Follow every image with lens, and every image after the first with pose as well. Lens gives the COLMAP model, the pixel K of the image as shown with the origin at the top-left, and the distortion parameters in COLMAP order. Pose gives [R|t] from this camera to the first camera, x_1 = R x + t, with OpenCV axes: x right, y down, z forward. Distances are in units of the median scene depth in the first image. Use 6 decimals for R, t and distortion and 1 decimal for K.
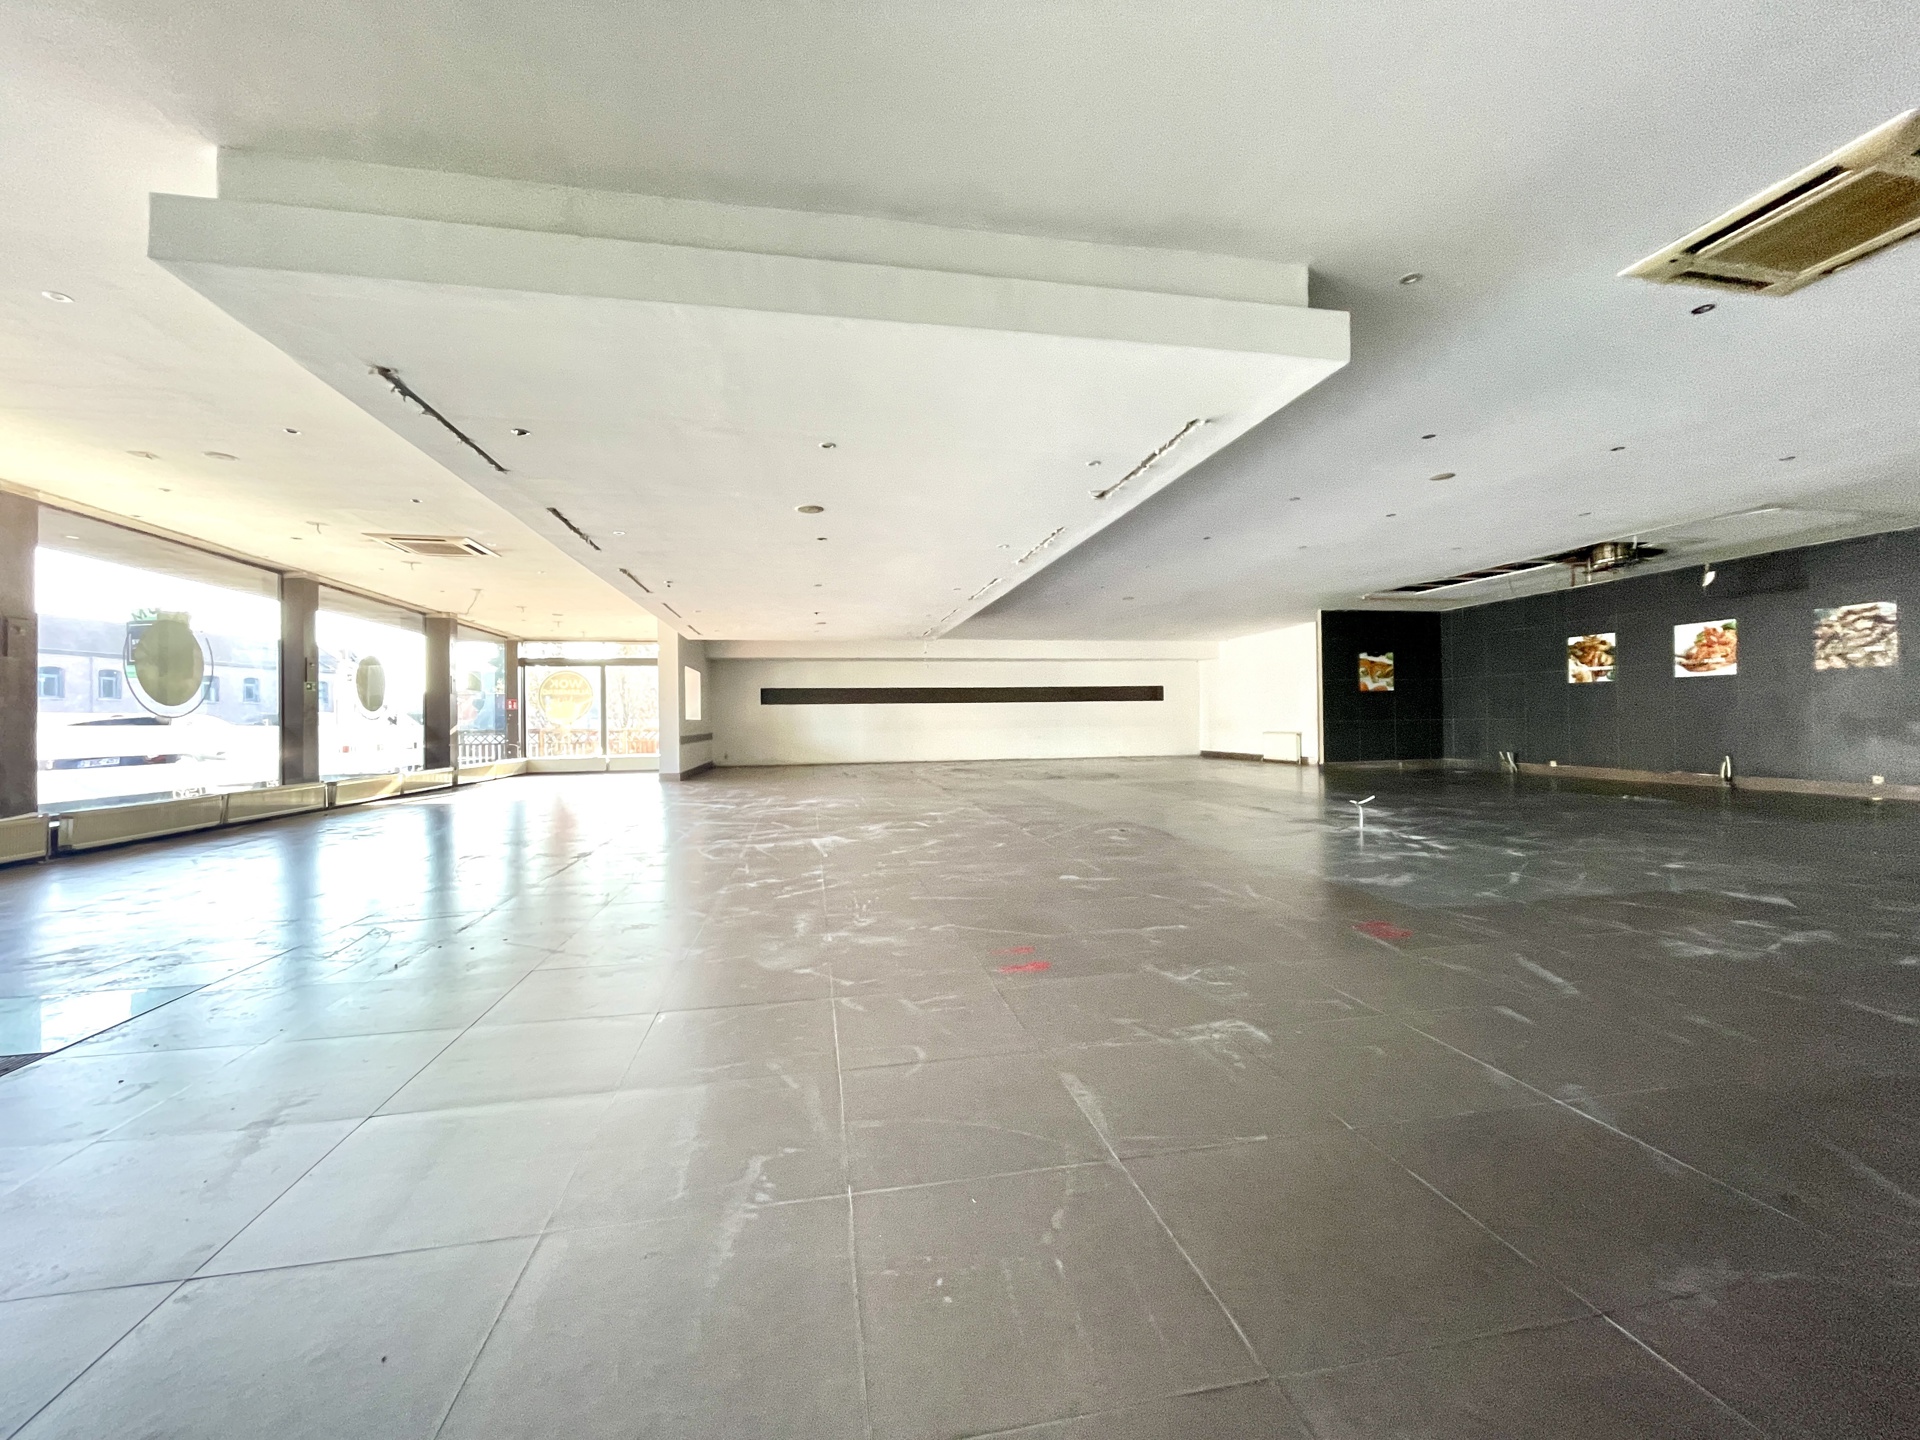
lens RADIAL K [[772.4, 0, 962.7], [0, 772.4, 718.3], [0, 0, 1]] dist [-0.000941, -0.000206]
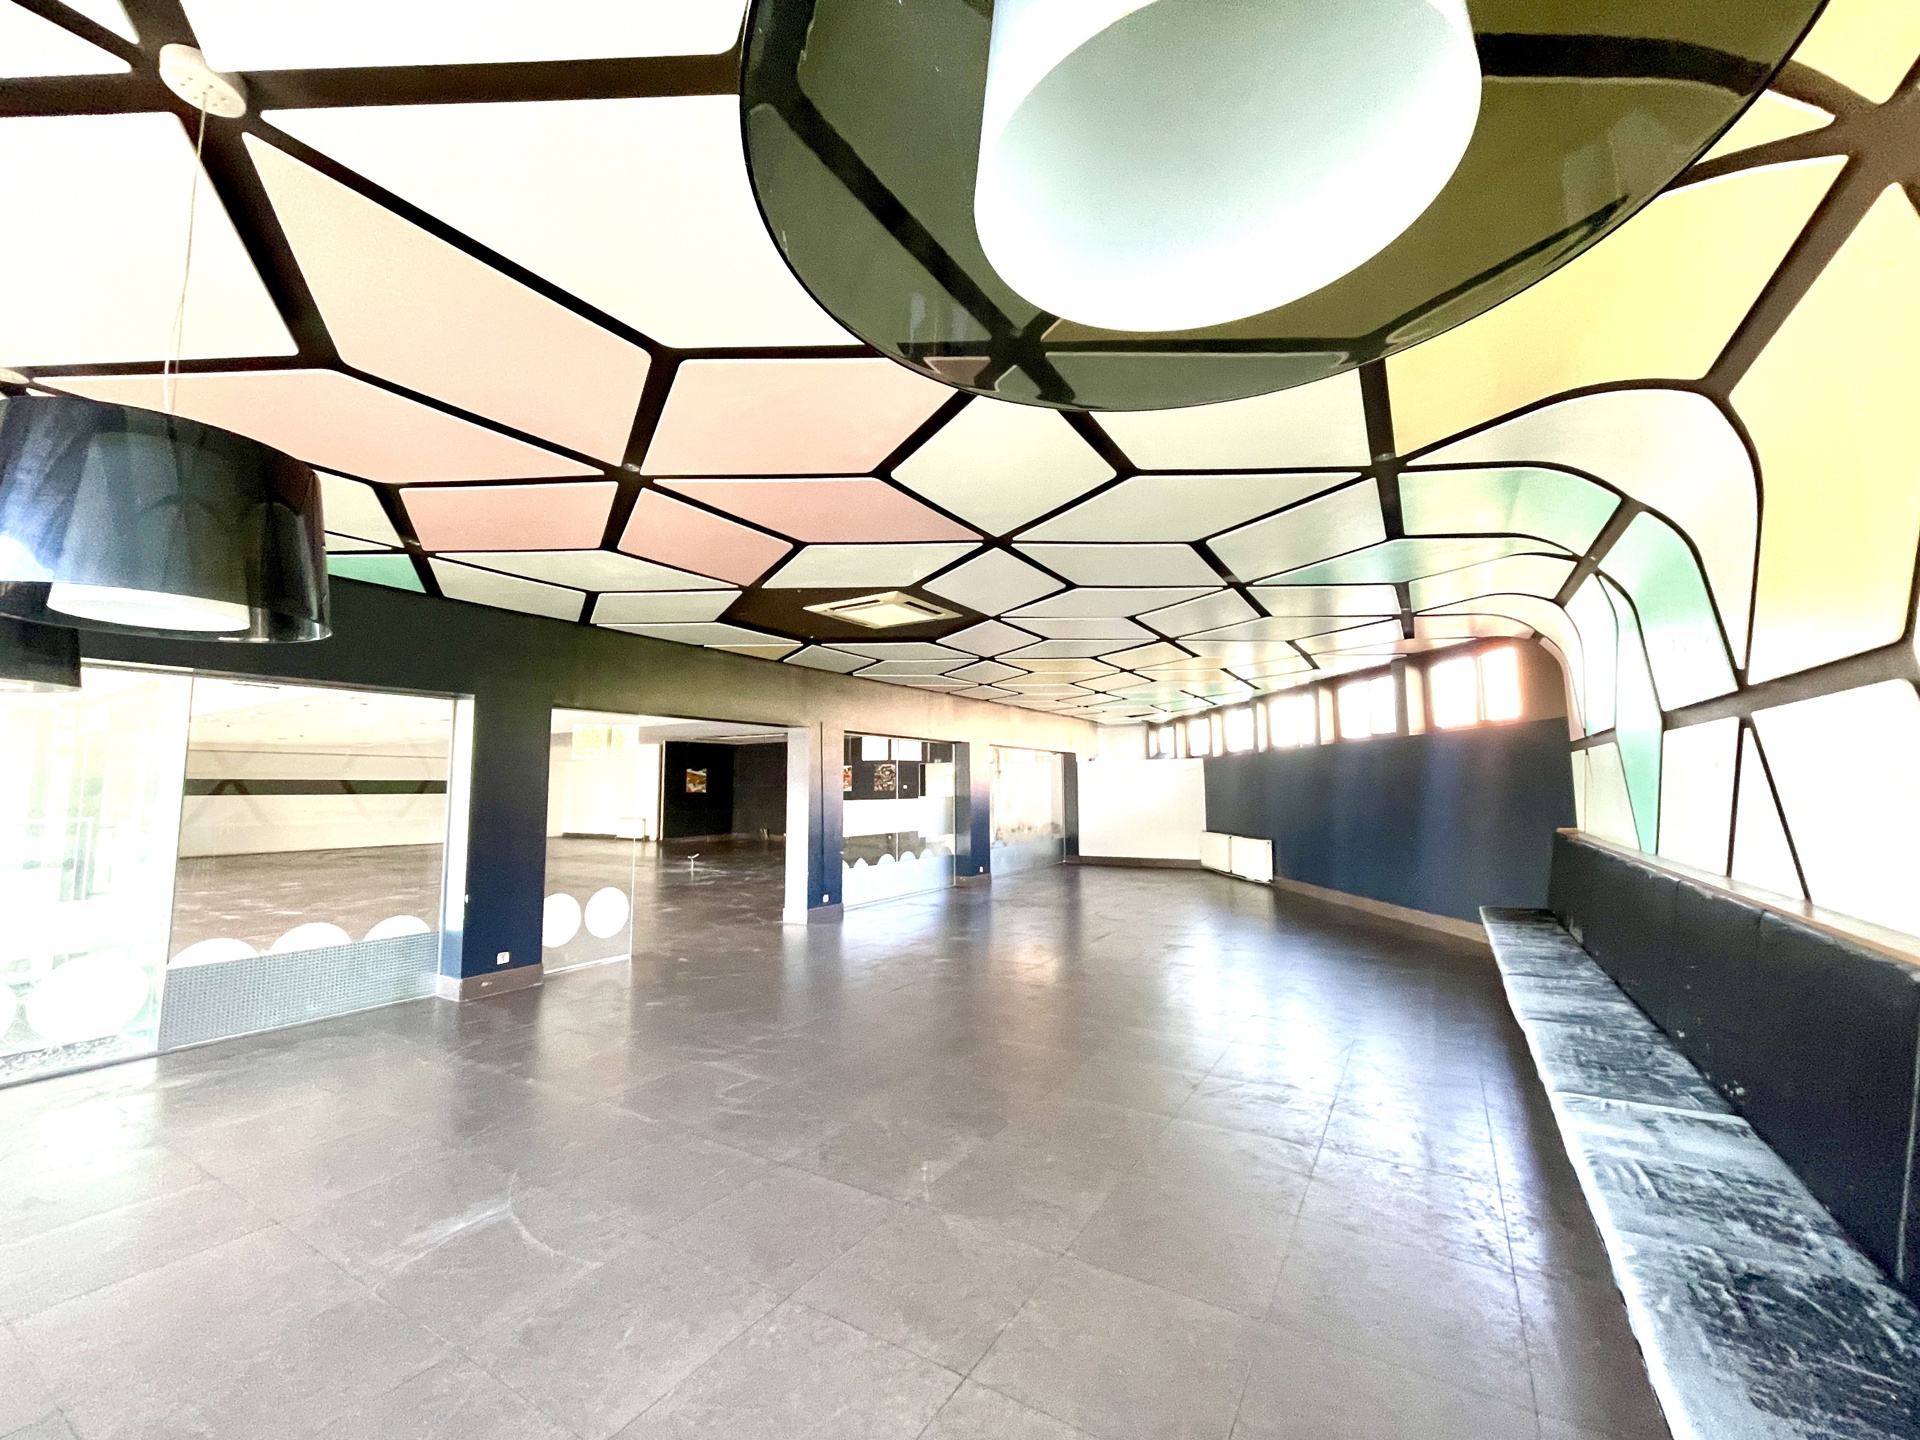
lens RADIAL K [[772.4, 0, 963.2], [0, 772.4, 722.4], [0, 0, 1]] dist [-0.000941, -0.000206]
pose [[0.668924, 0.074646, 0.739574, -0.288617], [-0.005565, 0.995420, -0.095435, -0.030182], [-0.743310, 0.059724, 0.666275, -0.487510]]
